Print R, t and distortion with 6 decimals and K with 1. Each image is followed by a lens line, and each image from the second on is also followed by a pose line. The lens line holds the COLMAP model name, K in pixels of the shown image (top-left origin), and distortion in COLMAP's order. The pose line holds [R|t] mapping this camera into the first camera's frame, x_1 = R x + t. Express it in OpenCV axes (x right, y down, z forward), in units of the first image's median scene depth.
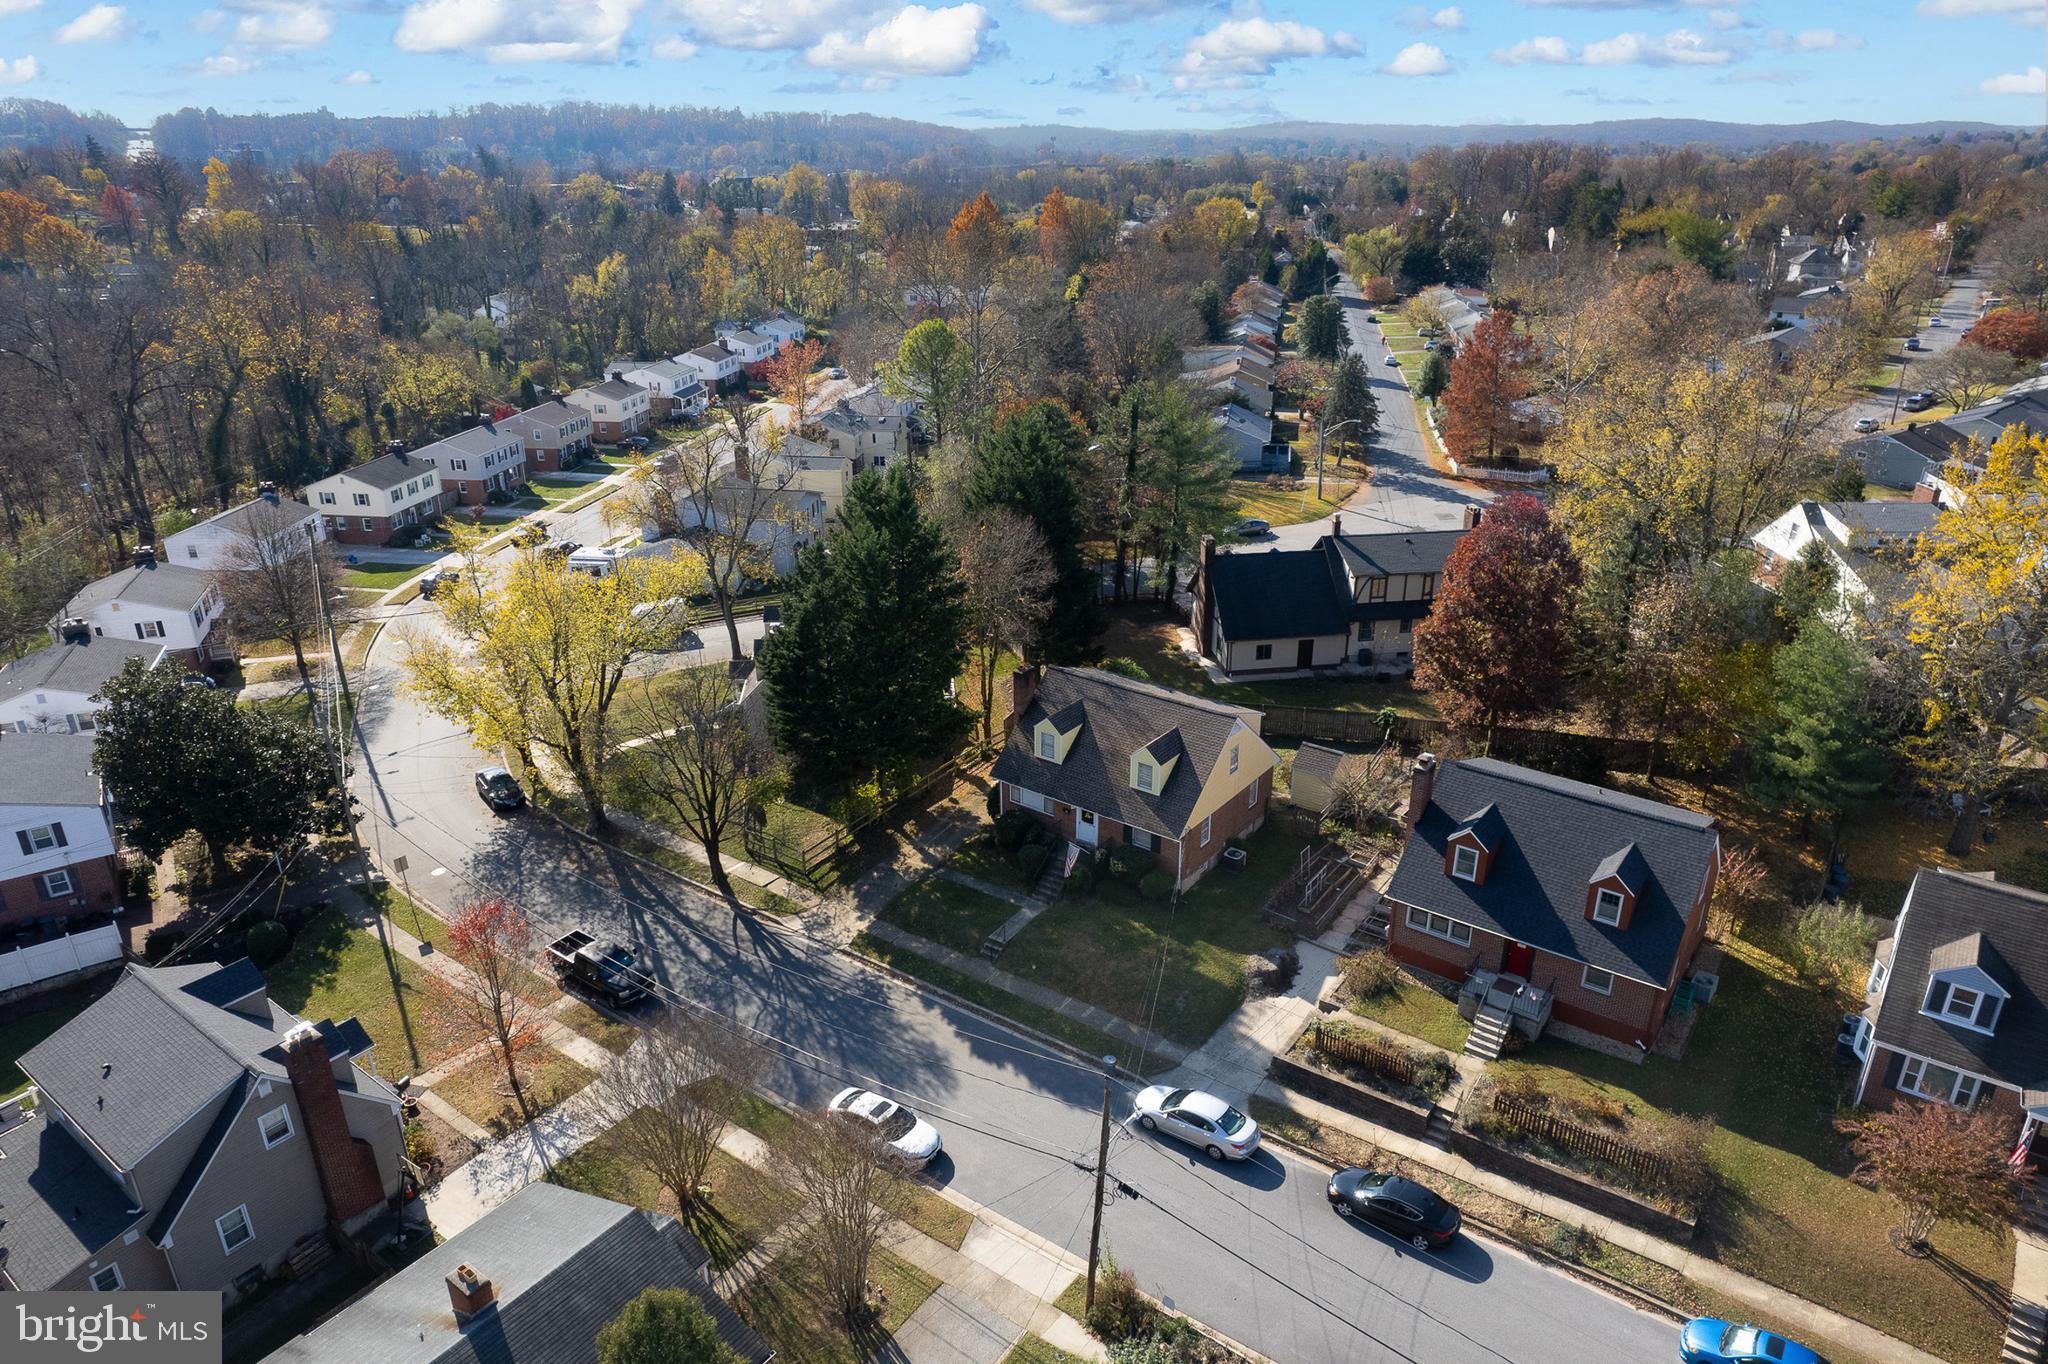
lens RADIAL K [[1314.3, 0, 1024.0], [0, 1314.3, 682.0], [0, 0, 1]] dist [-0.081726, 0.072751]
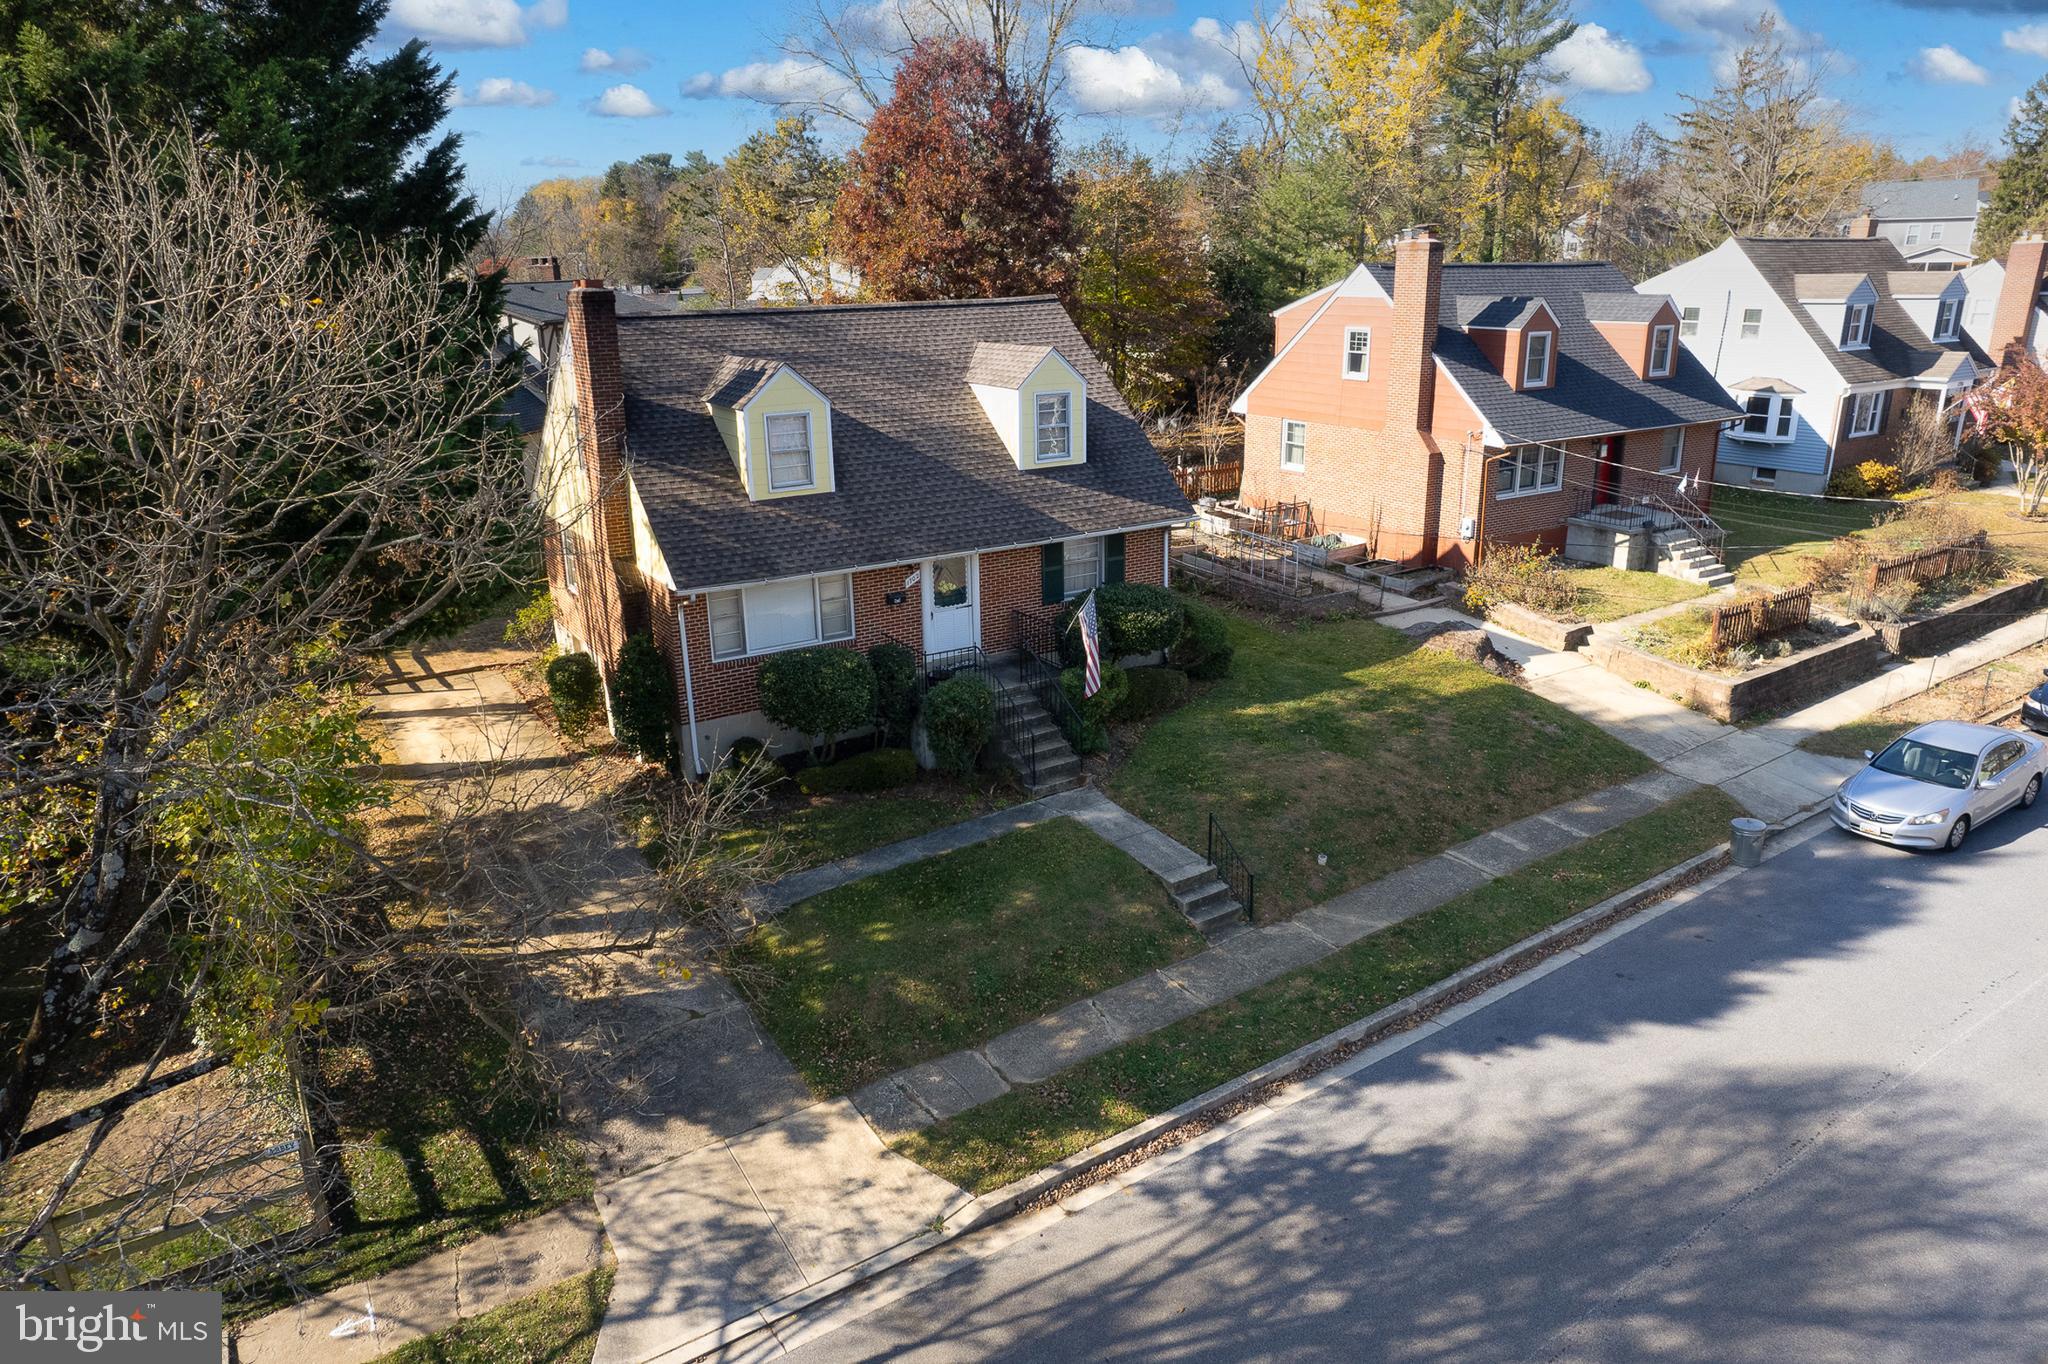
lens RADIAL K [[1314.3, 0, 1024.0], [0, 1314.3, 682.0], [0, 0, 1]] dist [-0.081726, 0.072751]
pose [[0.343428, -0.281978, 0.895849, -0.314816], [0.375606, 0.915497, 0.144171, 0.082569], [-0.860800, 0.286974, 0.420320, 0.851579]]
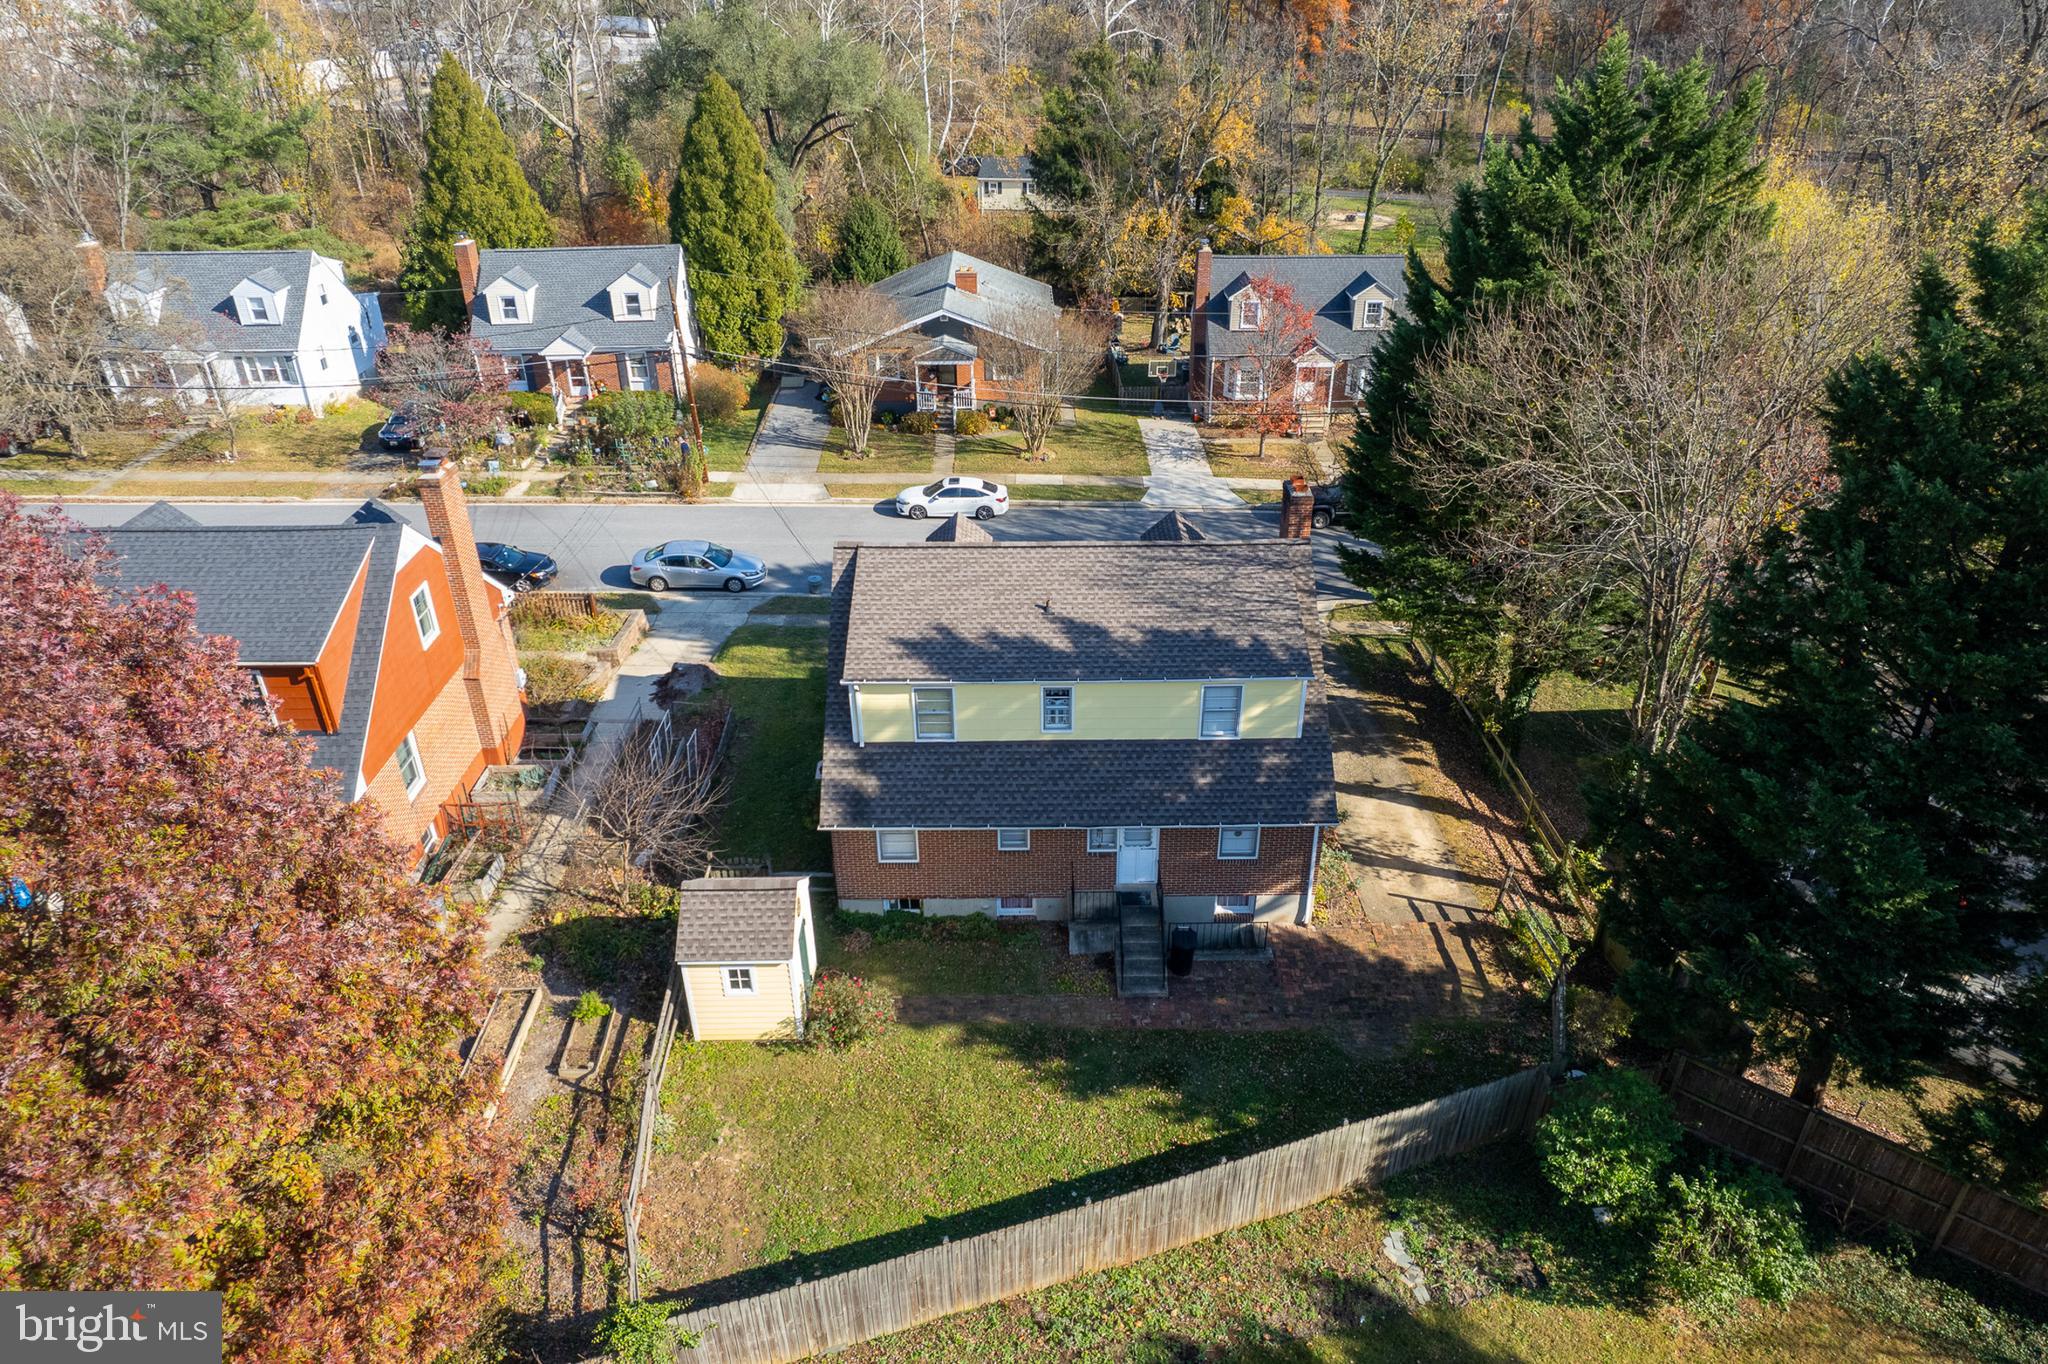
lens RADIAL K [[1336.9, 0, 1024.0], [0, 1336.9, 682.0], [0, 0, 1]] dist [0.001239, -0.000363]
pose [[-0.797147, 0.310202, -0.518008, 0.384122], [-0.221289, 0.648136, 0.728663, -0.323171], [0.561773, 0.695481, -0.448015, 1.306569]]
